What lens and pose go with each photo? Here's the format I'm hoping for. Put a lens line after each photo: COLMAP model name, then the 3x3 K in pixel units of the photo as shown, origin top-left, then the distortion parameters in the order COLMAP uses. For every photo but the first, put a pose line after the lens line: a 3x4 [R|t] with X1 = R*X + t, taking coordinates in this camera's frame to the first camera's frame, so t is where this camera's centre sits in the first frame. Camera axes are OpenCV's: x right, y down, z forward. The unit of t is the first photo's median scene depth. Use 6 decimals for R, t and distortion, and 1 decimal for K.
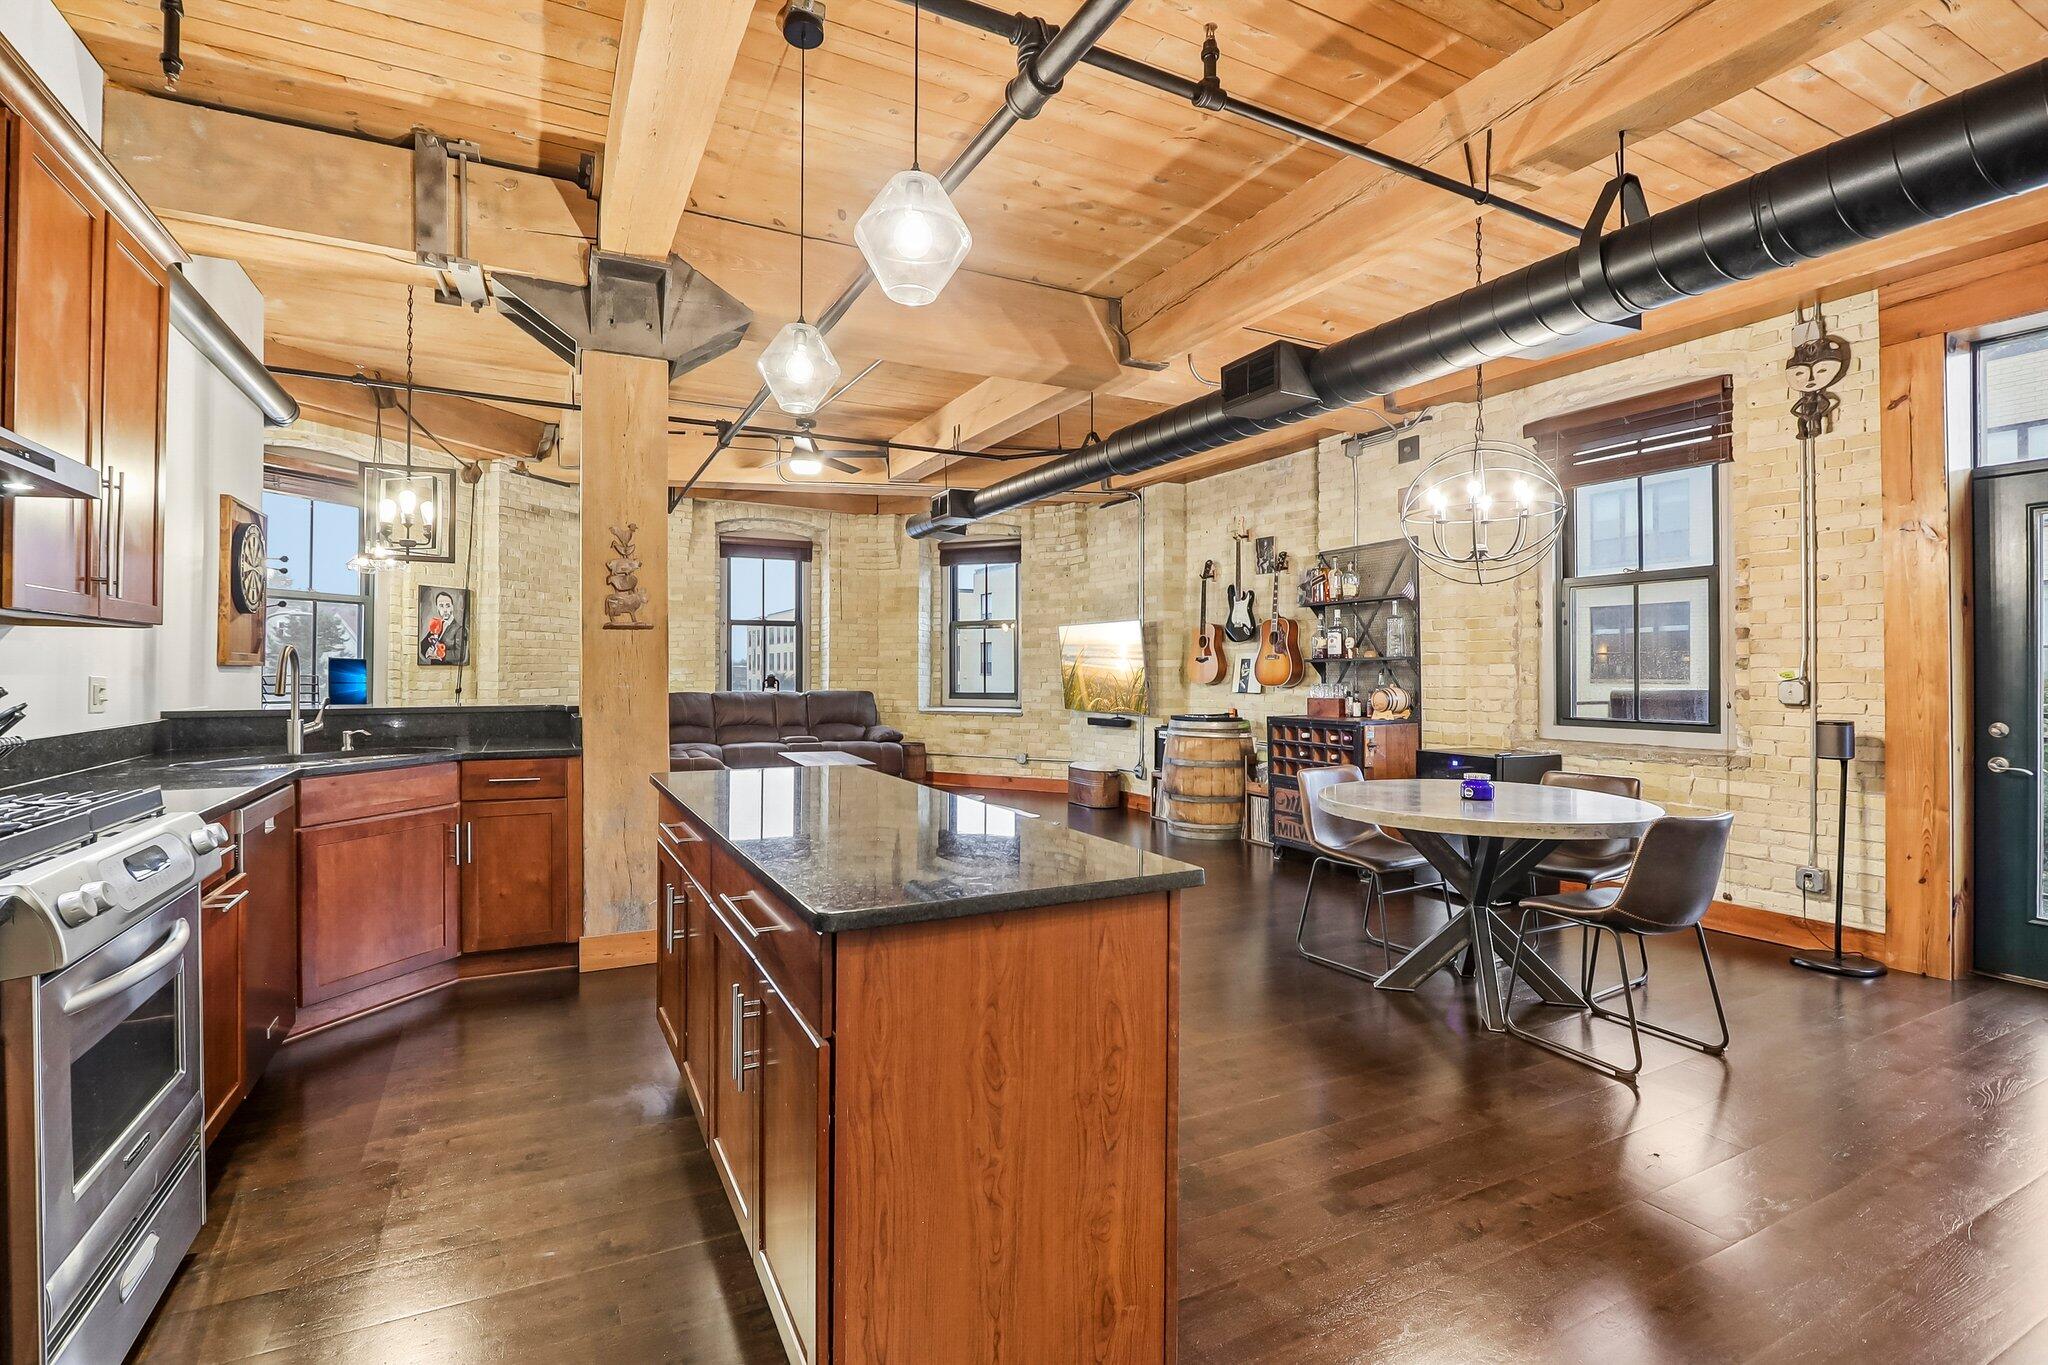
lens RADIAL K [[941.5, 0, 1001.3], [0, 941.5, 666.0], [0, 0, 1]] dist [-0.023589, 0.005924]
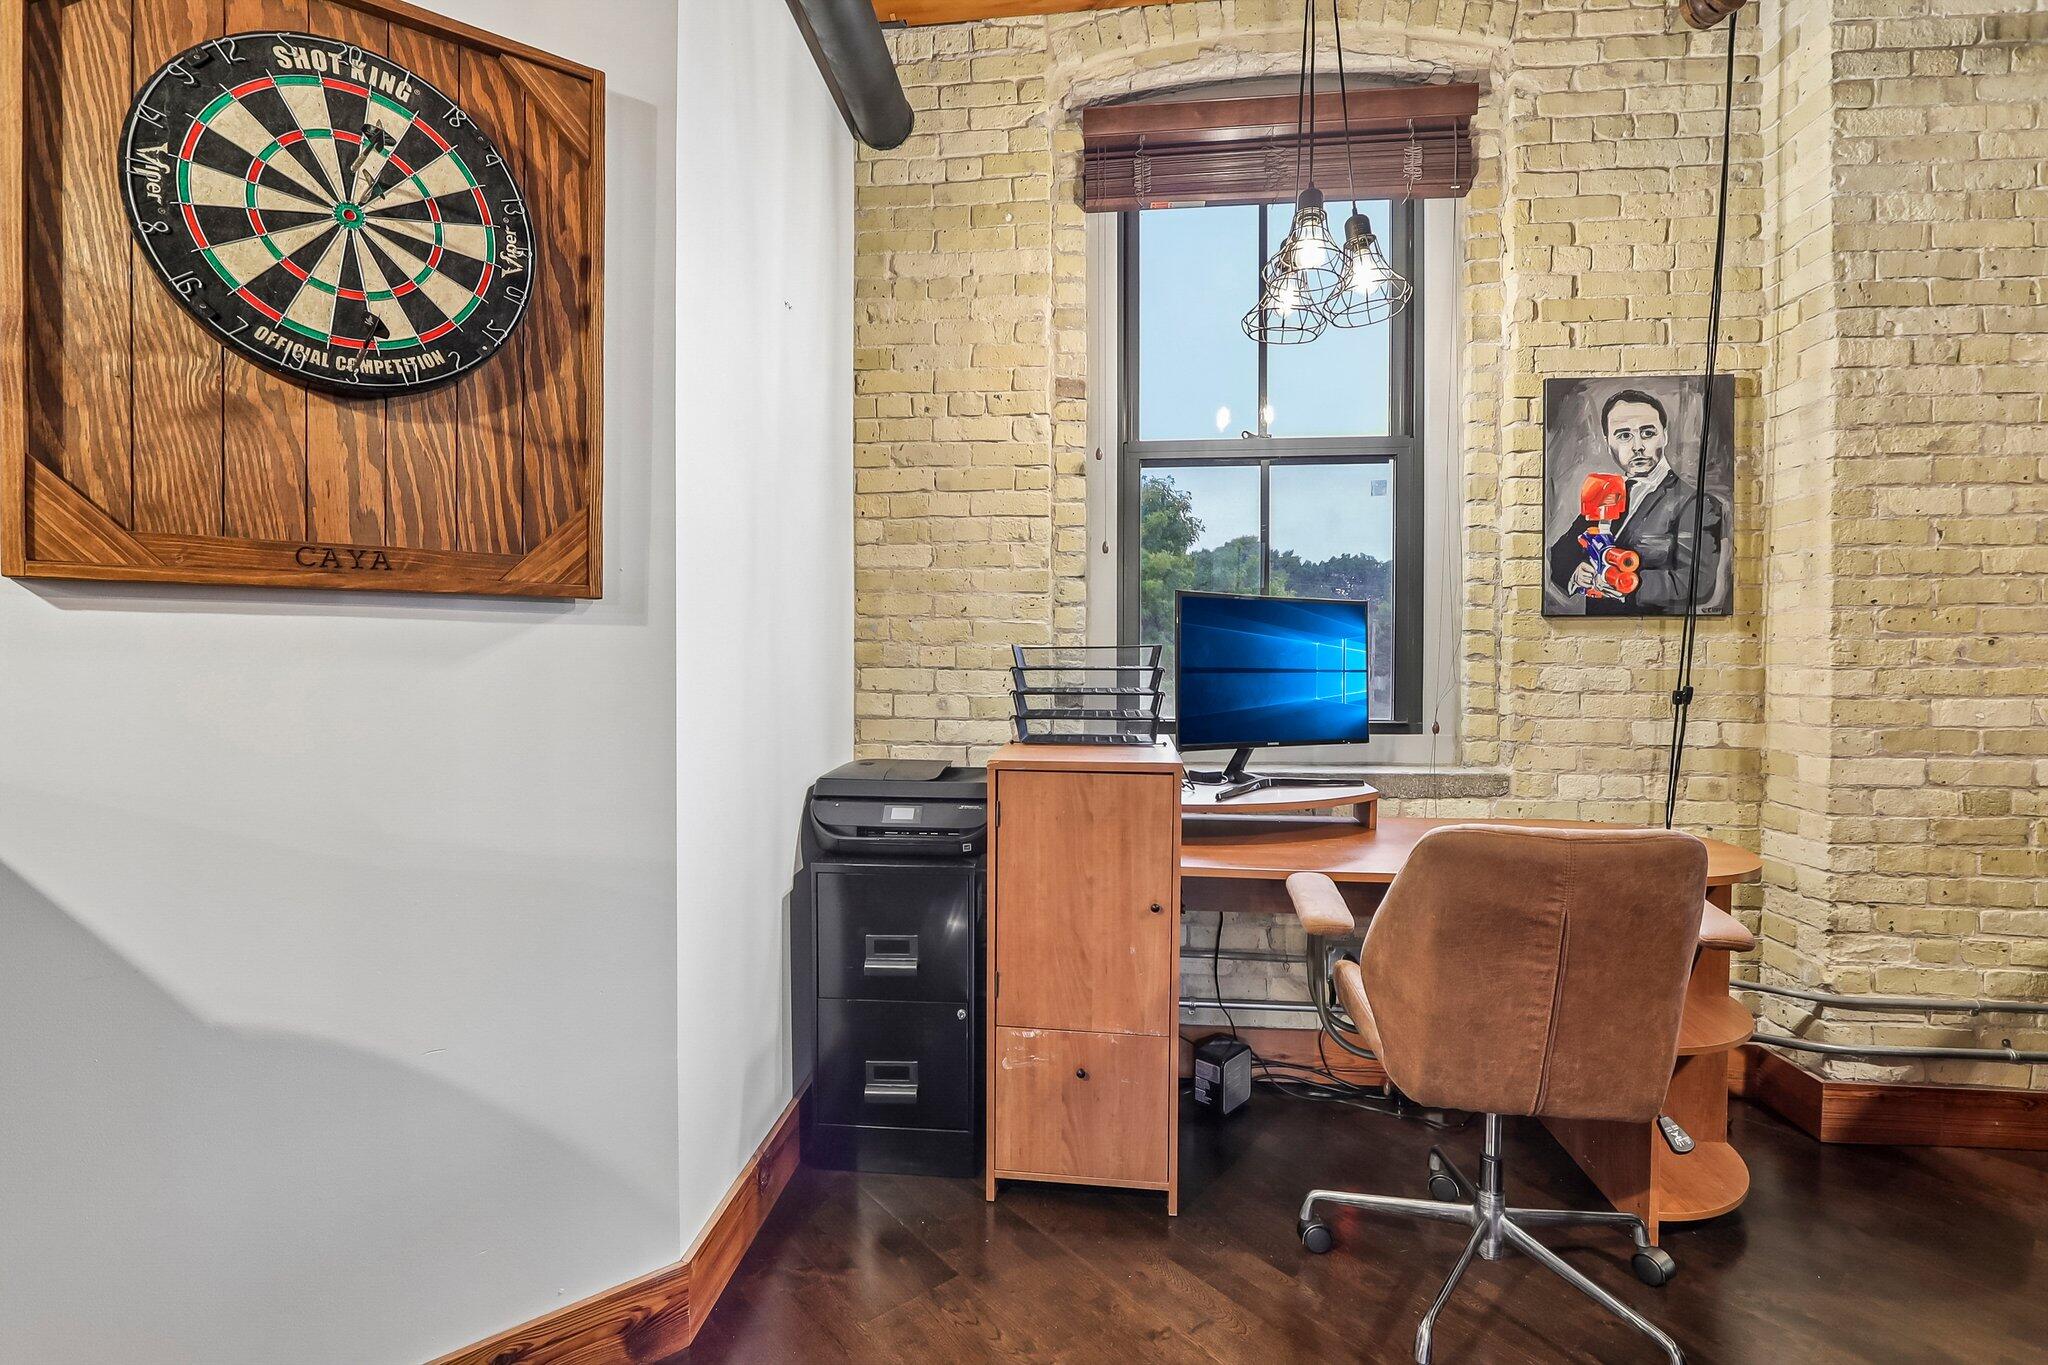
lens RADIAL K [[941.7, 0, 997.7], [0, 941.7, 667.6], [0, 0, 1]] dist [-0.024072, 0.005927]
pose [[0.209644, 0.006403, -0.977757, -0.288804], [0.006497, 0.999947, 0.007942, 0.011607], [0.977756, -0.008017, 0.209591, 0.635596]]
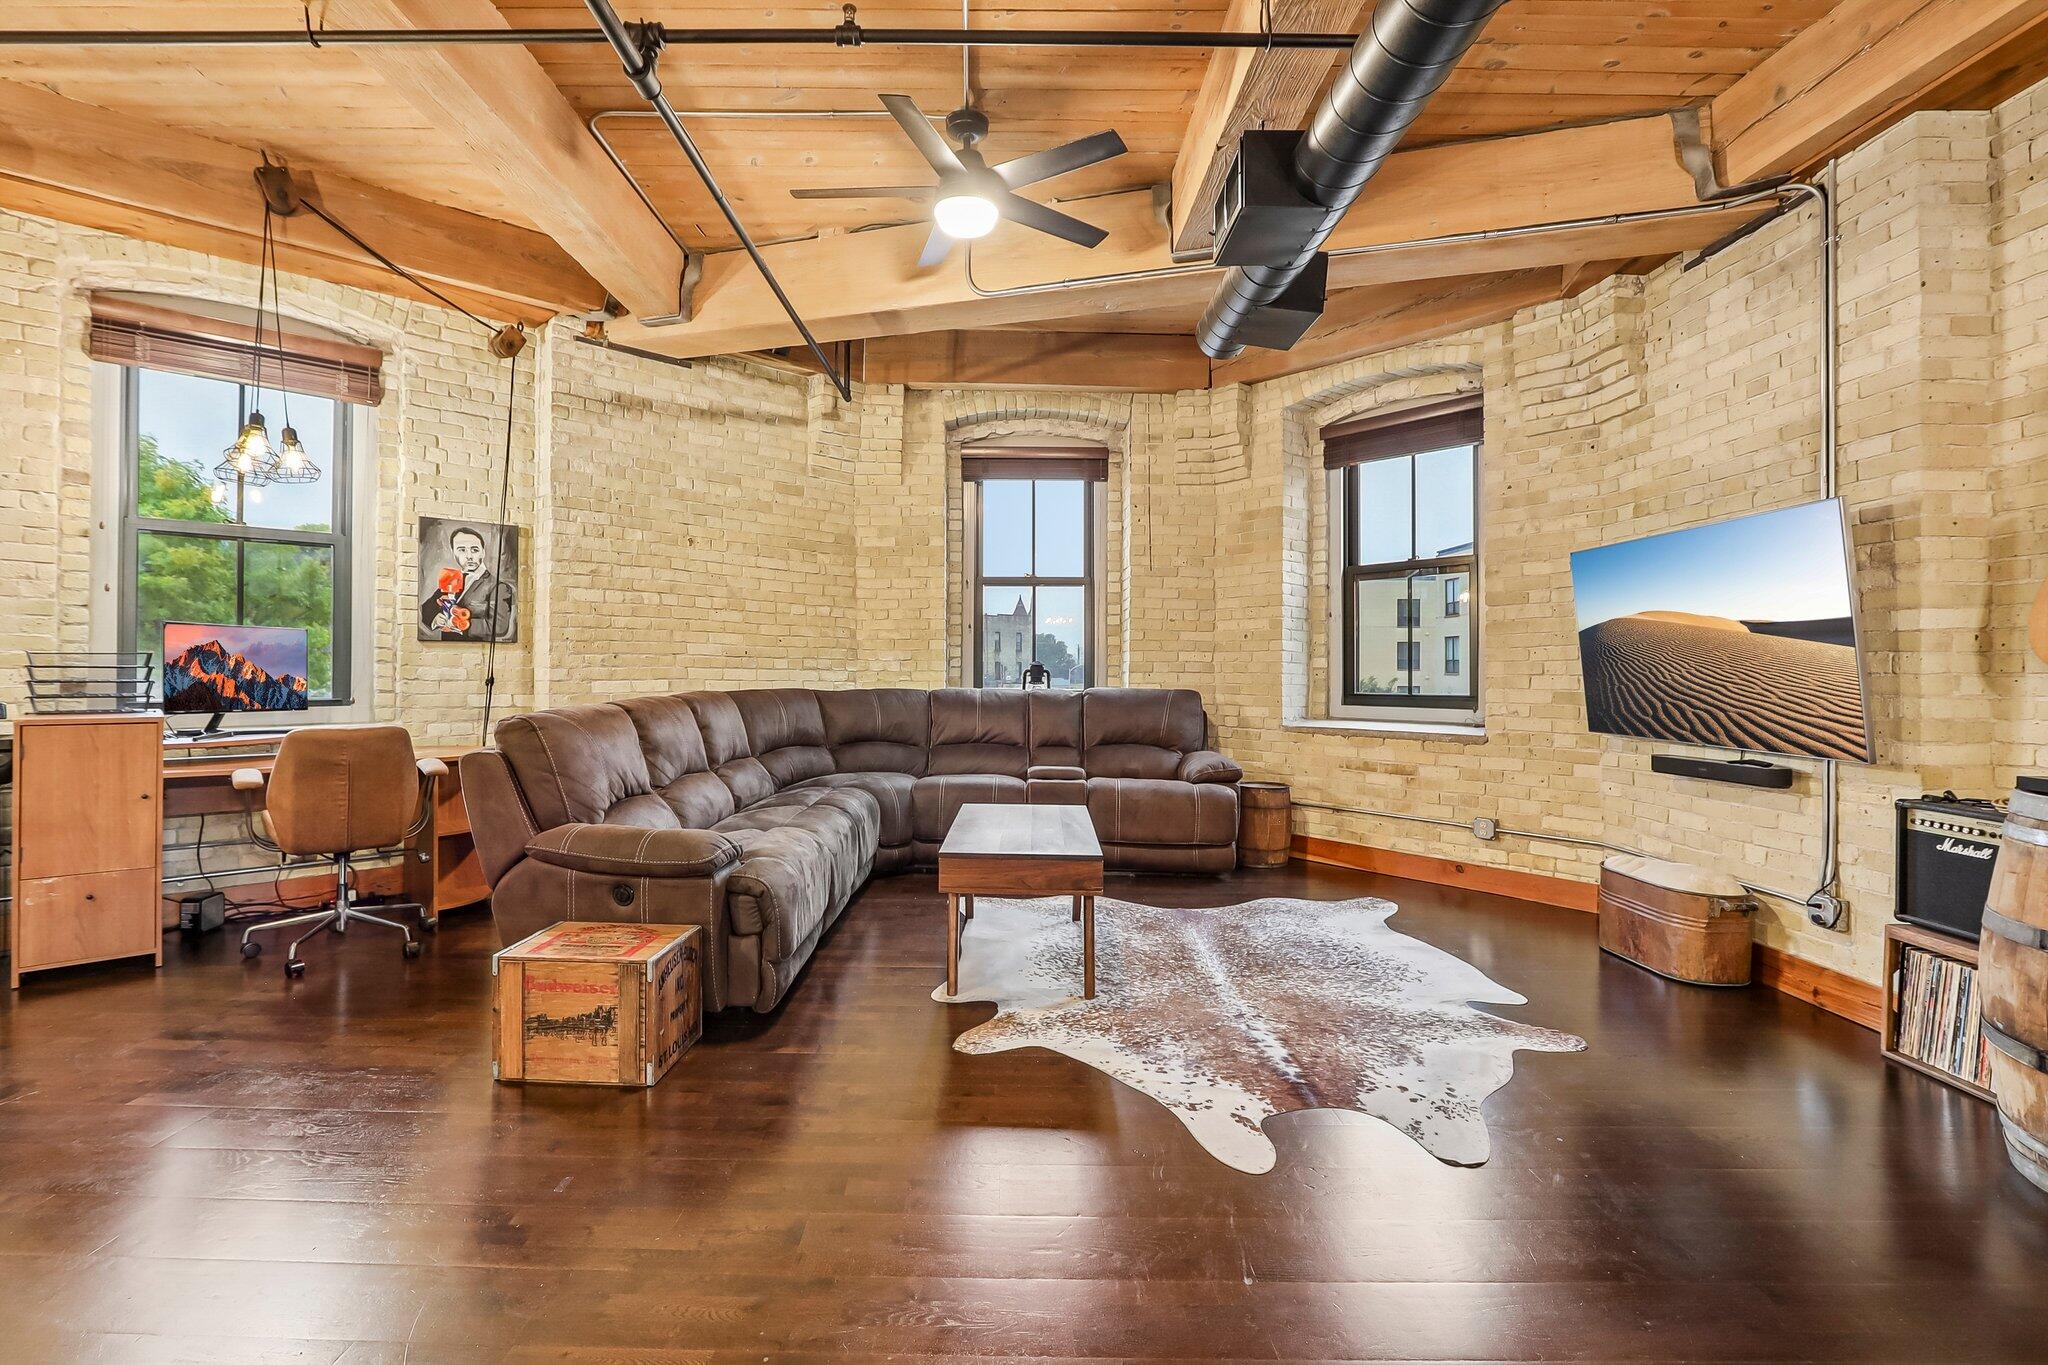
lens RADIAL K [[941.7, 0, 997.7], [0, 941.7, 667.6], [0, 0, 1]] dist [-0.024072, 0.005927]
pose [[0.890840, -0.000351, -0.454316, 0.020009], [0.001224, 0.999998, 0.001628, 0.014522], [0.454315, -0.002006, 0.890839, 0.526305]]
